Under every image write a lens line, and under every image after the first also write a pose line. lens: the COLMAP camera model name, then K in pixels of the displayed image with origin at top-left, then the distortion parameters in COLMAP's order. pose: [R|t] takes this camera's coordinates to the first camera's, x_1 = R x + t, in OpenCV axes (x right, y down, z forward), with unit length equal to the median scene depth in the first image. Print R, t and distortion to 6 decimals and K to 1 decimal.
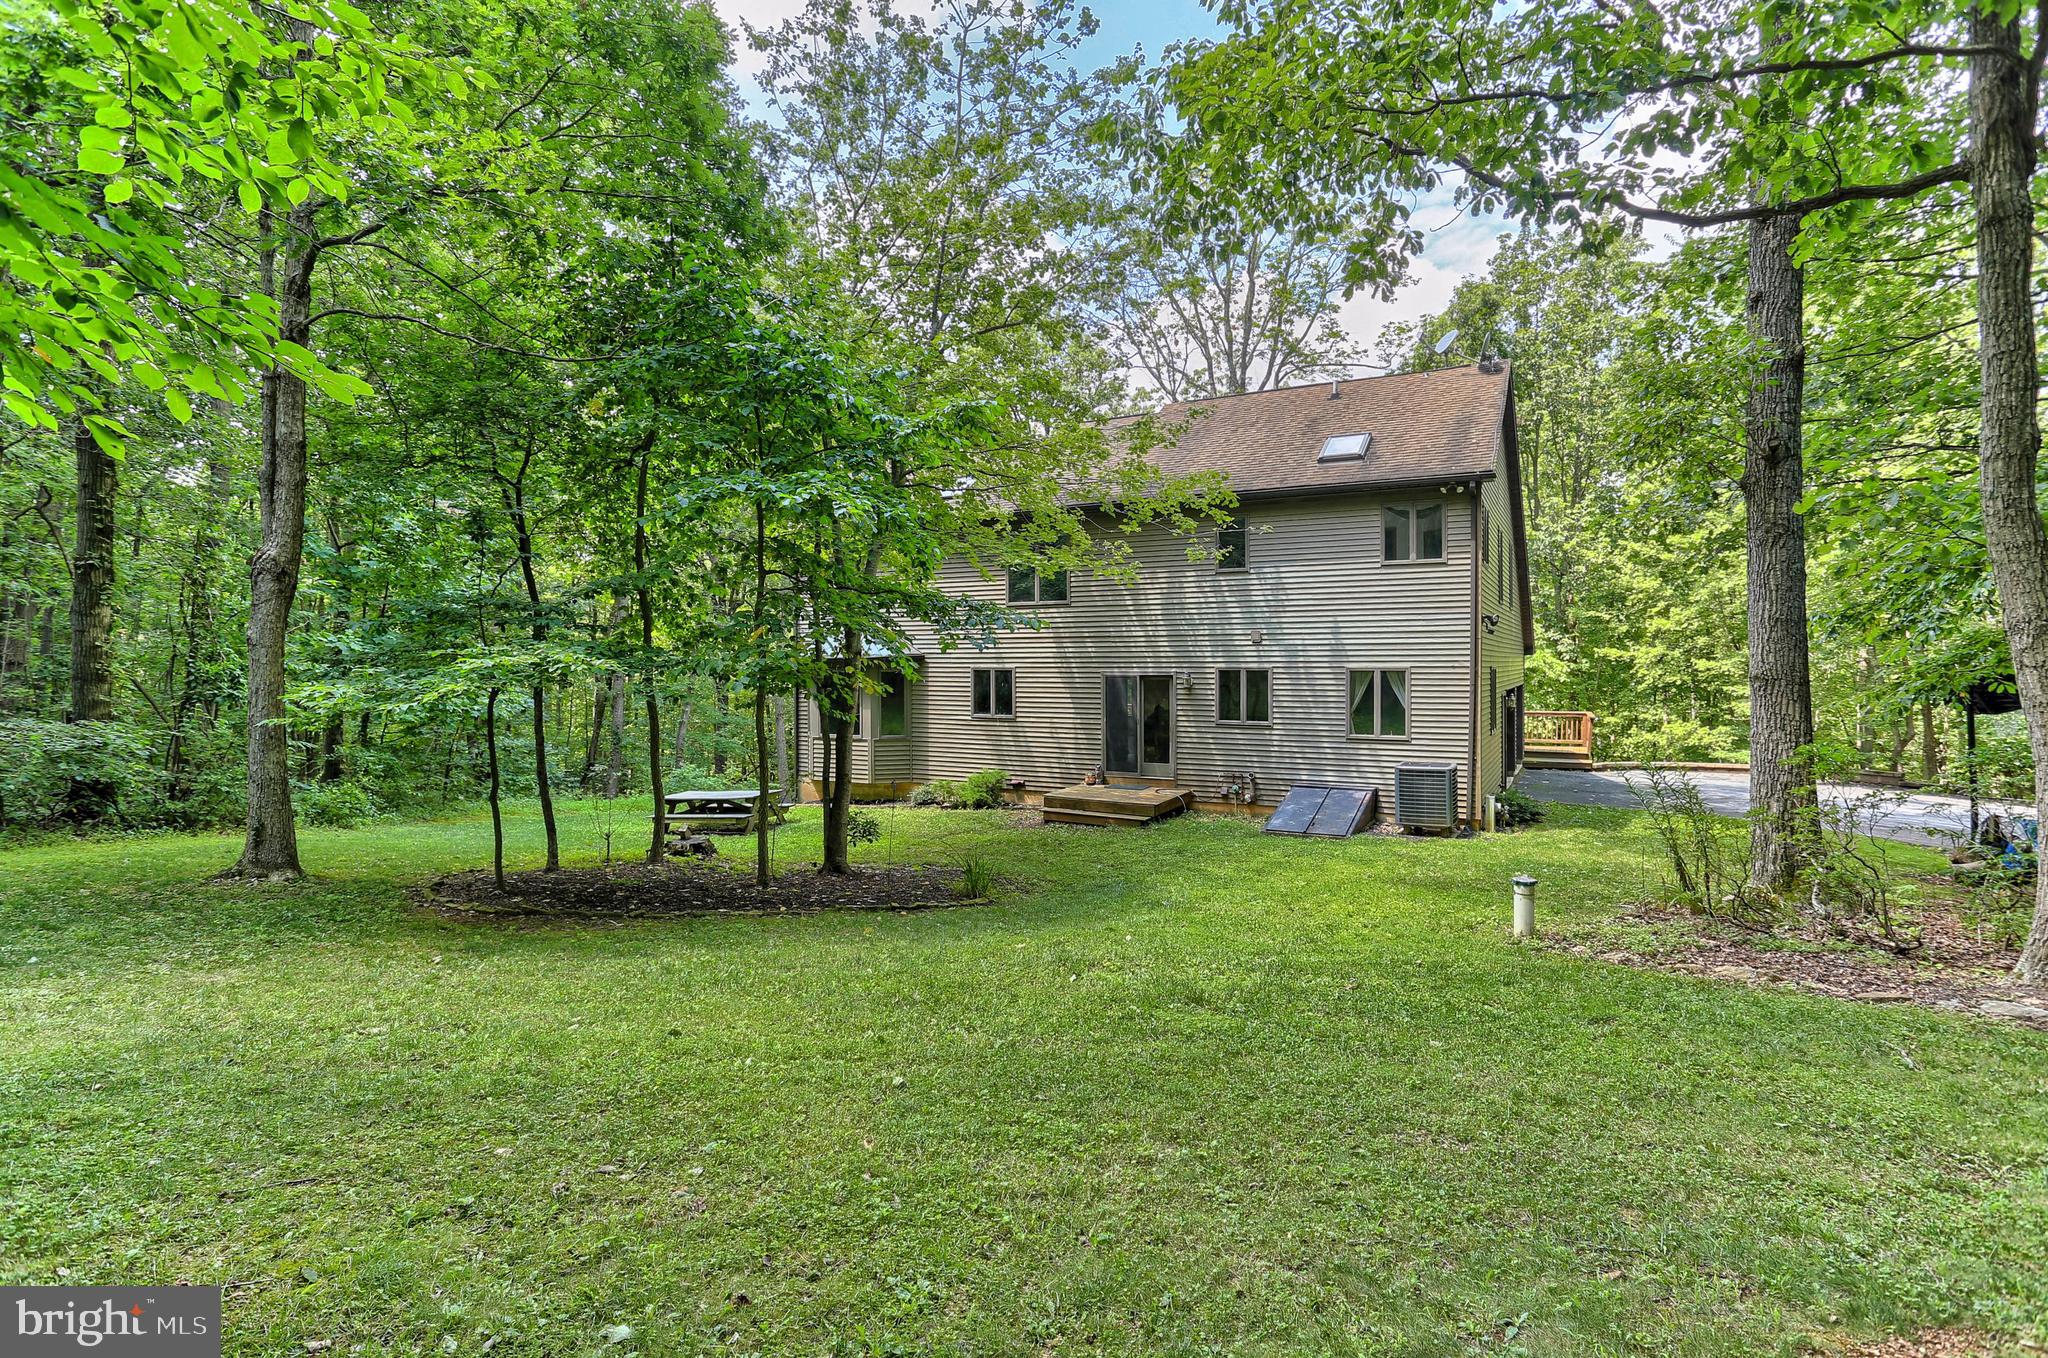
lens RADIAL K [[1092.3, 0, 1031.7], [0, 1092.3, 662.8], [0, 0, 1]] dist [-0.000058, 0.001859]
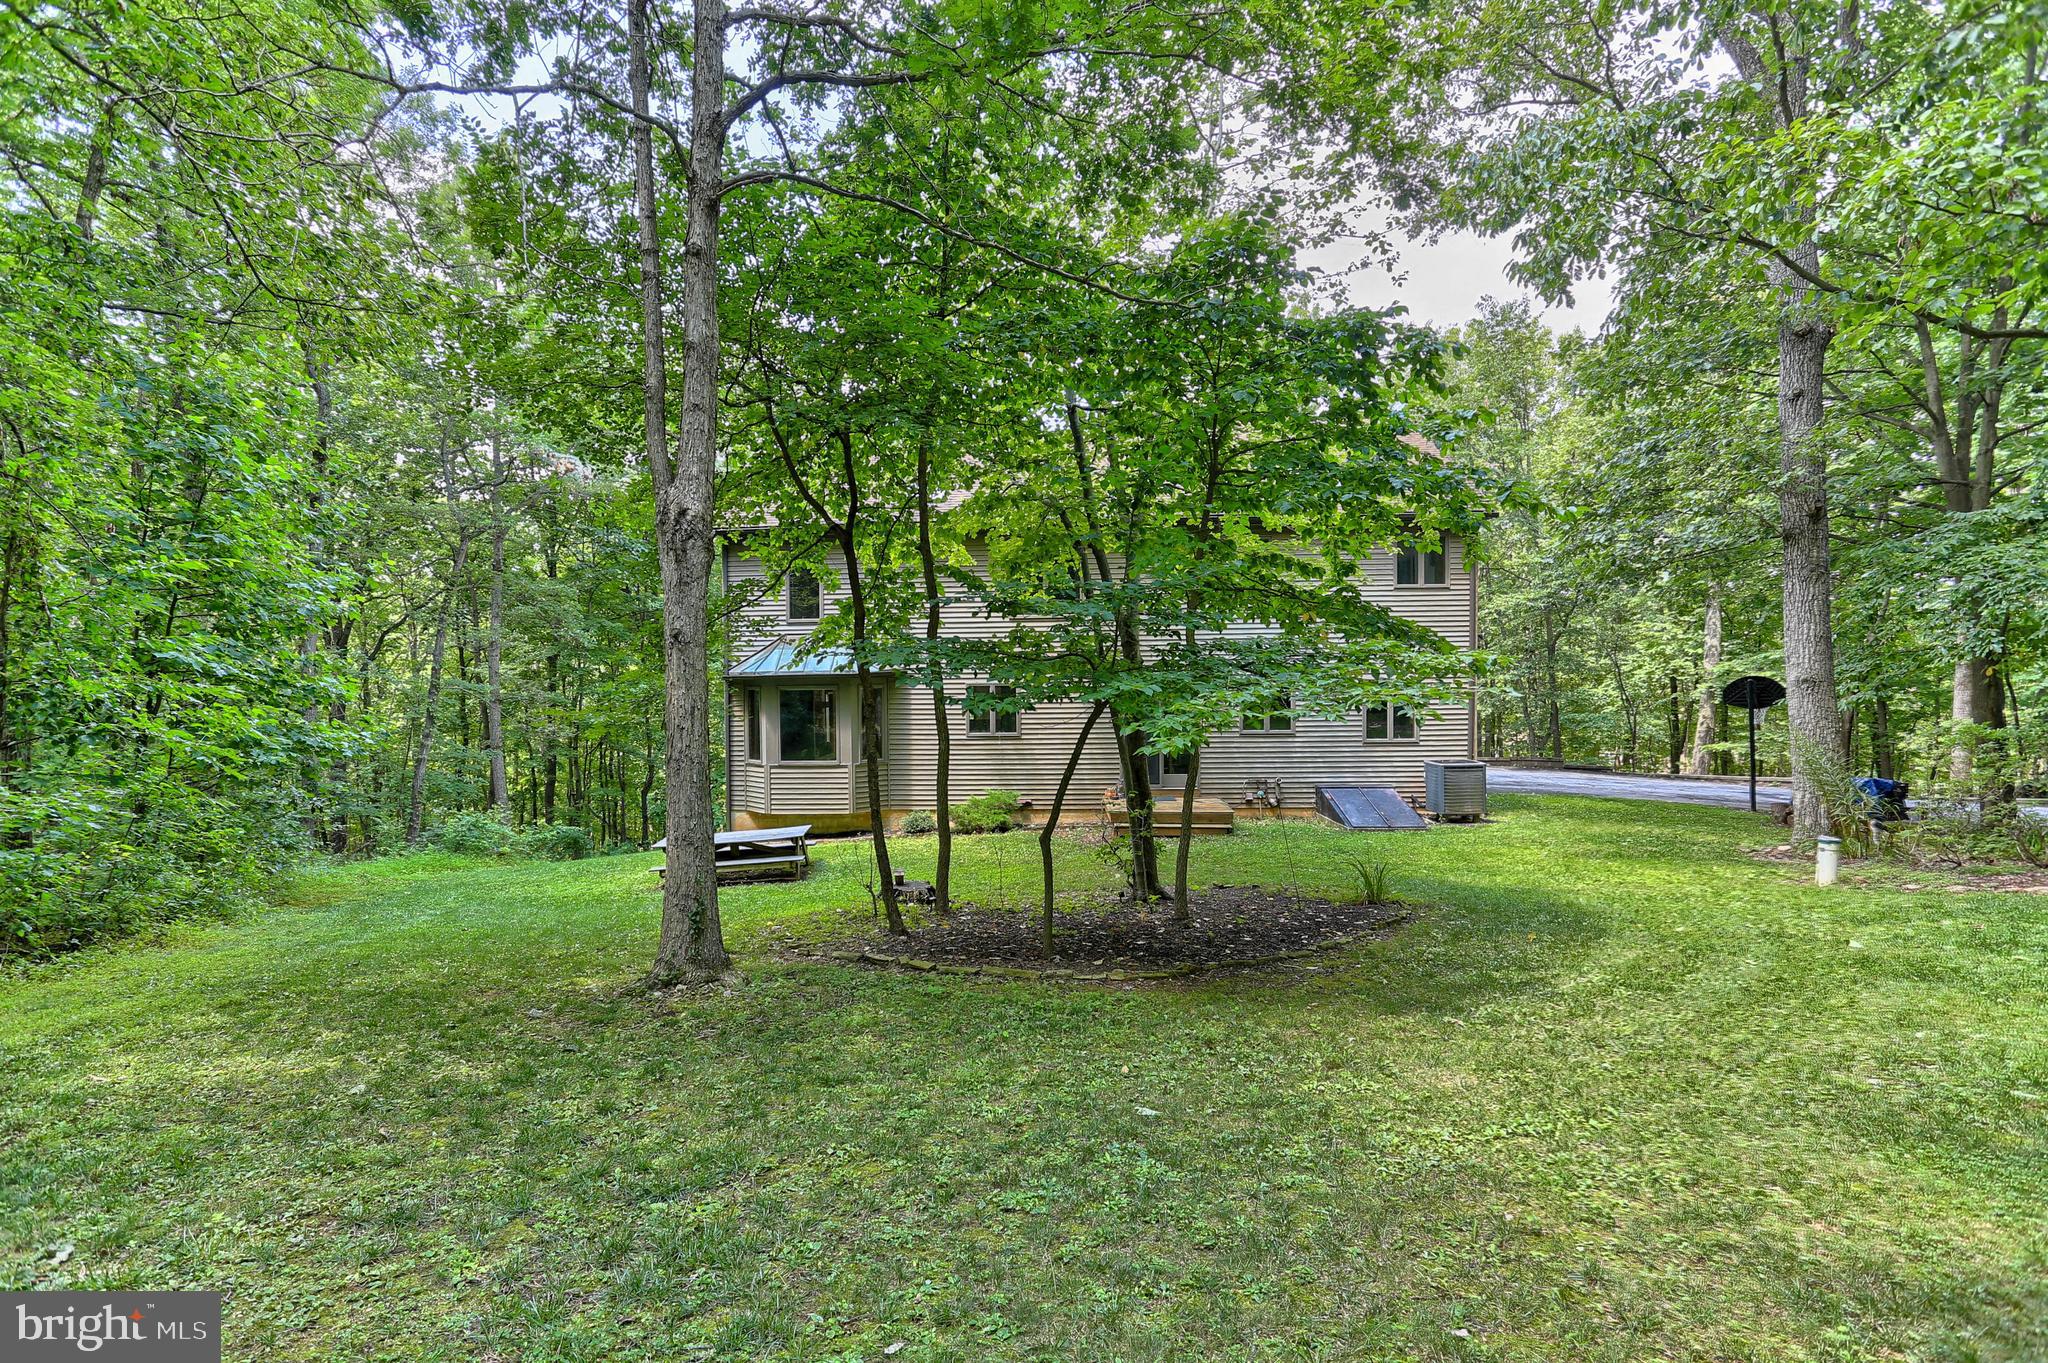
lens RADIAL K [[1092.3, 0, 1031.7], [0, 1092.3, 665.3], [0, 0, 1]] dist [-0.000058, 0.001859]
pose [[0.895515, -0.003687, 0.445015, -0.778109], [0.010701, 0.999855, -0.013249, 0.002254], [-0.444902, 0.016627, 0.895425, 0.228913]]
